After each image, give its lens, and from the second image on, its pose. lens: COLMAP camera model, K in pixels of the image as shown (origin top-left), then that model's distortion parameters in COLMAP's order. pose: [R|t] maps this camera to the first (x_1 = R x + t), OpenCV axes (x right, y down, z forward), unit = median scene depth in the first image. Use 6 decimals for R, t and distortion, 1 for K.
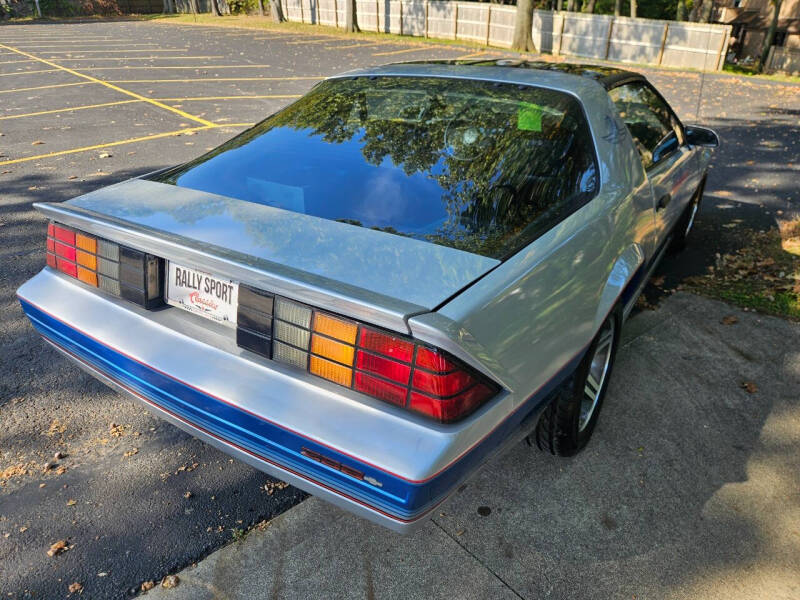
lens RADIAL K [[544.8, 0, 394.1], [0, 544.8, 304.3], [0, 0, 1]] dist [0.065329, -0.053910]
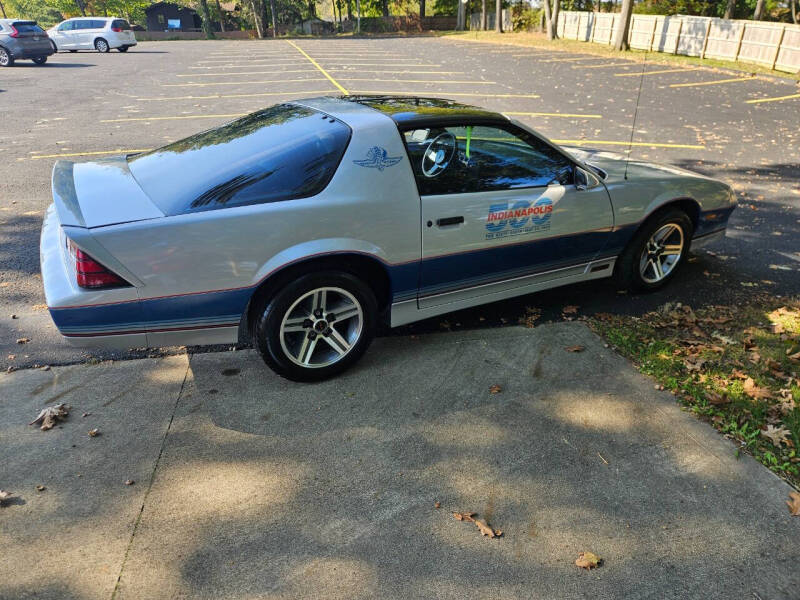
lens RADIAL K [[544.8, 0, 394.0], [0, 544.8, 294.6], [0, 0, 1]] dist [0.065329, -0.053910]
pose [[0.887457, 0.208343, -0.411113, 0.082985], [-0.222659, 0.974805, 0.013364, -0.001164], [0.403539, 0.079678, 0.911486, -0.014188]]
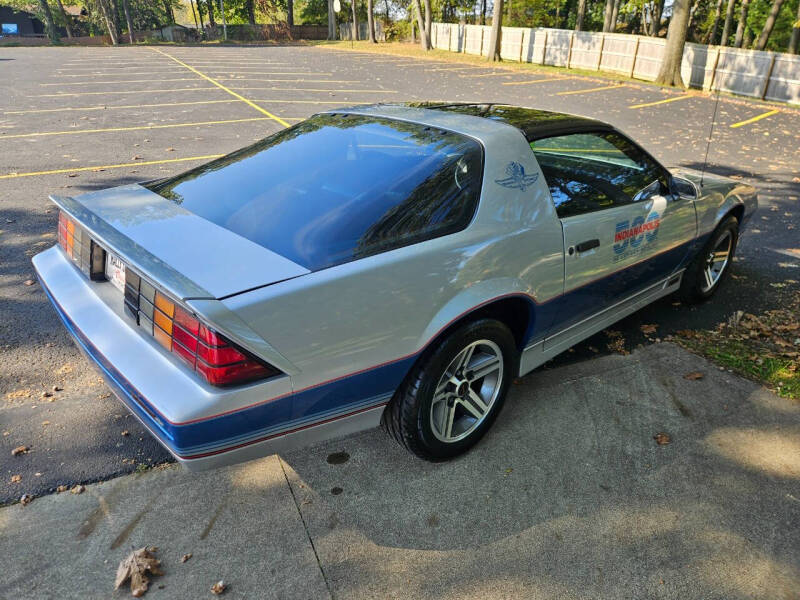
lens RADIAL K [[544.8, 0, 390.0], [0, 544.8, 300.1], [0, 0, 1]] dist [0.065329, -0.053910]
pose [[0.965922, 0.127079, -0.225488, 0.034005], [-0.137125, 0.990117, -0.029398, -0.000139], [0.219524, 0.059316, 0.973802, -0.008399]]
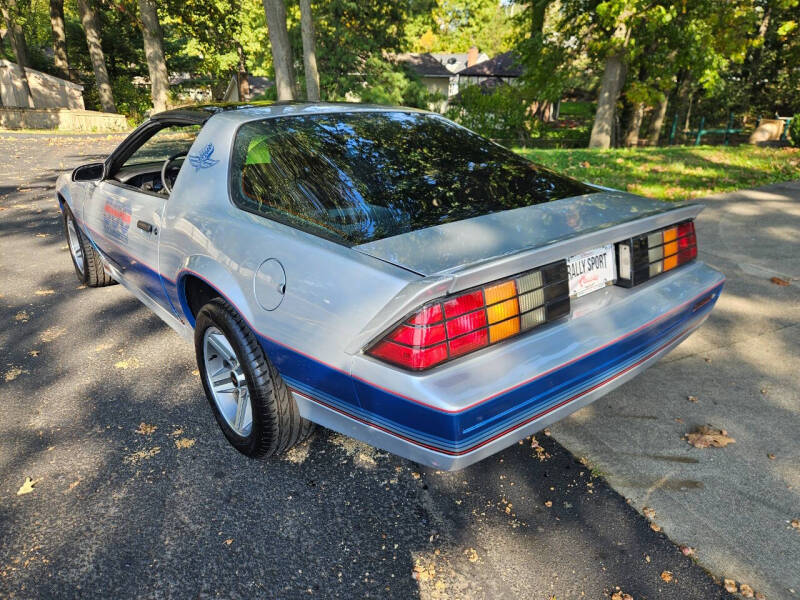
lens RADIAL K [[544.8, 0, 393.9], [0, 544.8, 295.5], [0, 0, 1]] dist [0.065329, -0.053910]
pose [[0.292066, -0.341562, 0.893327, -0.091338], [0.434408, 0.879519, 0.194257, -0.023092], [-0.852049, 0.331333, 0.405255, 0.052322]]
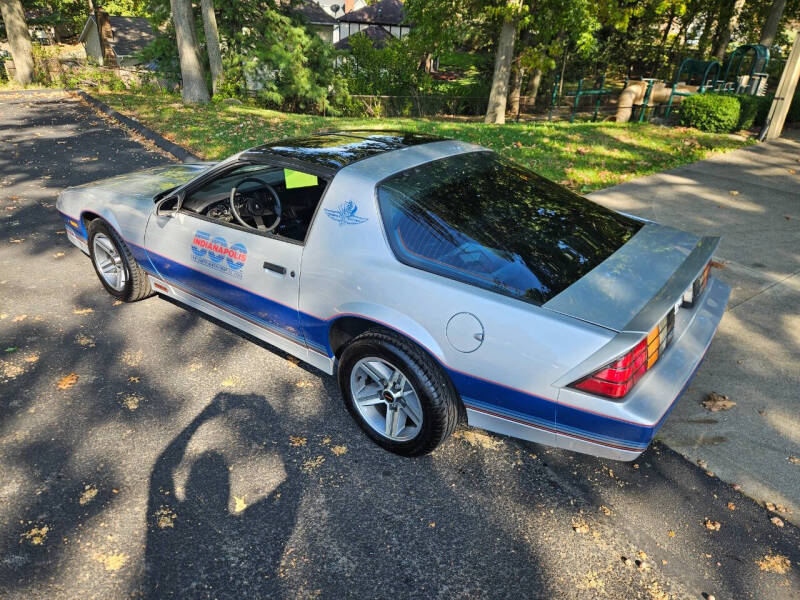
lens RADIAL K [[544.8, 0, 384.5], [0, 544.8, 300.8], [0, 0, 1]] dist [0.065329, -0.053910]
pose [[0.091752, -0.441555, 0.892531, -0.111808], [0.429068, 0.826368, 0.364714, -0.058981], [-0.898600, 0.349493, 0.265278, 0.078398]]
